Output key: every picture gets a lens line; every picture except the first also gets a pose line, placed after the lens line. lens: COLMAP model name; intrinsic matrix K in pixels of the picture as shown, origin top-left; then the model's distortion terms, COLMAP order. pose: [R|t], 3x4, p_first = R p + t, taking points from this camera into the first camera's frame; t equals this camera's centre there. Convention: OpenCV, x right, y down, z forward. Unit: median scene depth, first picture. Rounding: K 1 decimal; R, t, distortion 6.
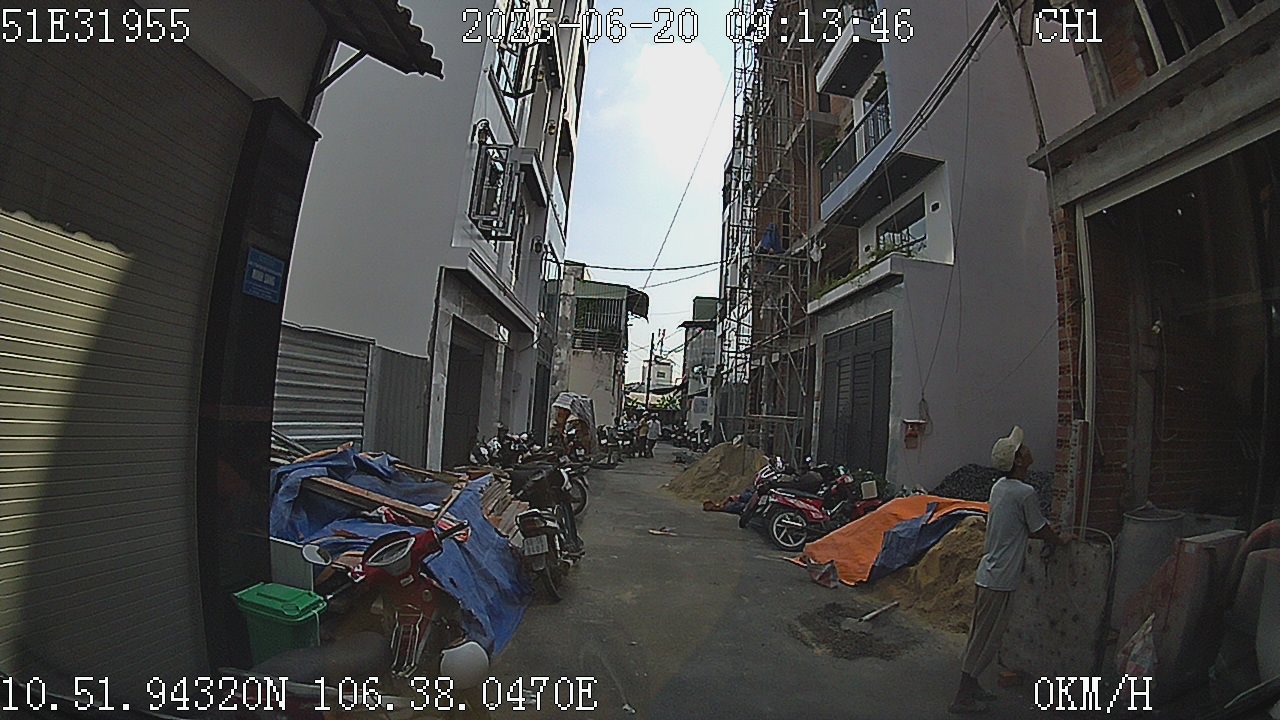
lens RADIAL K [[621.8, 0, 640.0], [0, 621.8, 360.0], [0, 0, 1]] dist [-0.296360, 0.082388]
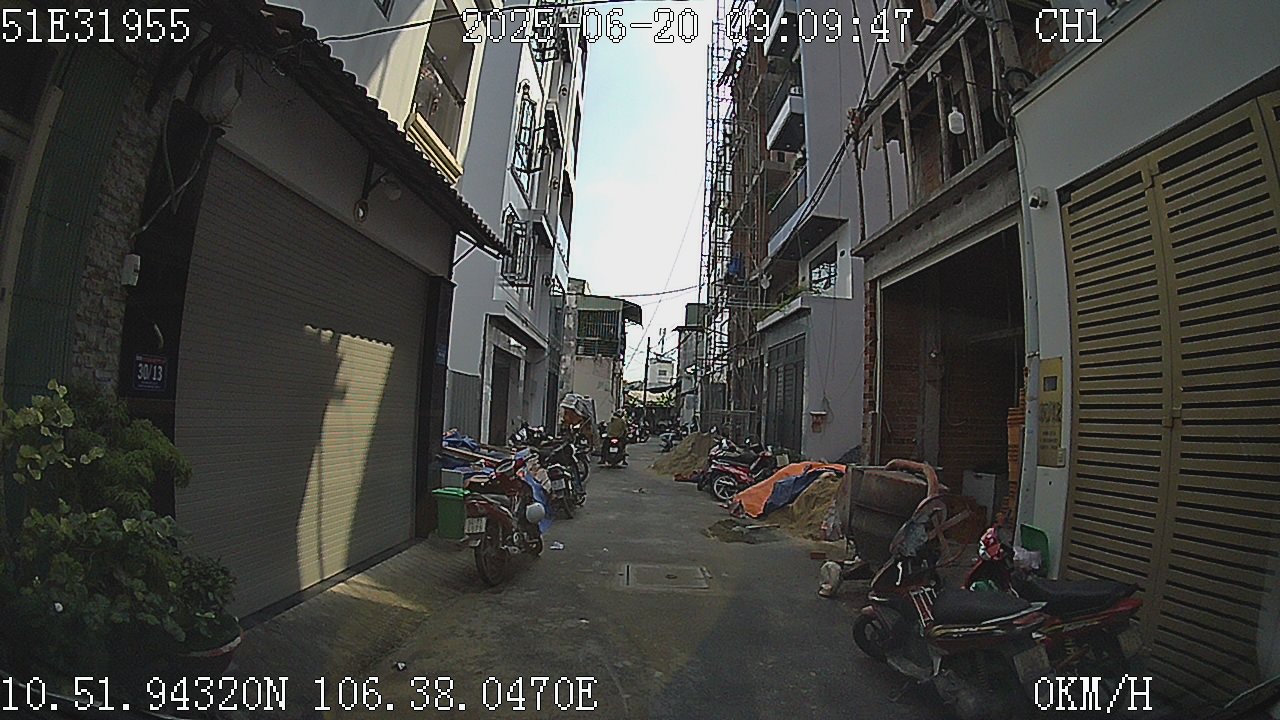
lens RADIAL K [[621.8, 0, 640.0], [0, 621.8, 360.0], [0, 0, 1]] dist [-0.296360, 0.082388]
pose [[0.999786, -0.019919, -0.005514, 0.028025], [0.019942, 0.999793, 0.004100, -0.020750], [0.005431, -0.004209, 0.999976, -0.261188]]
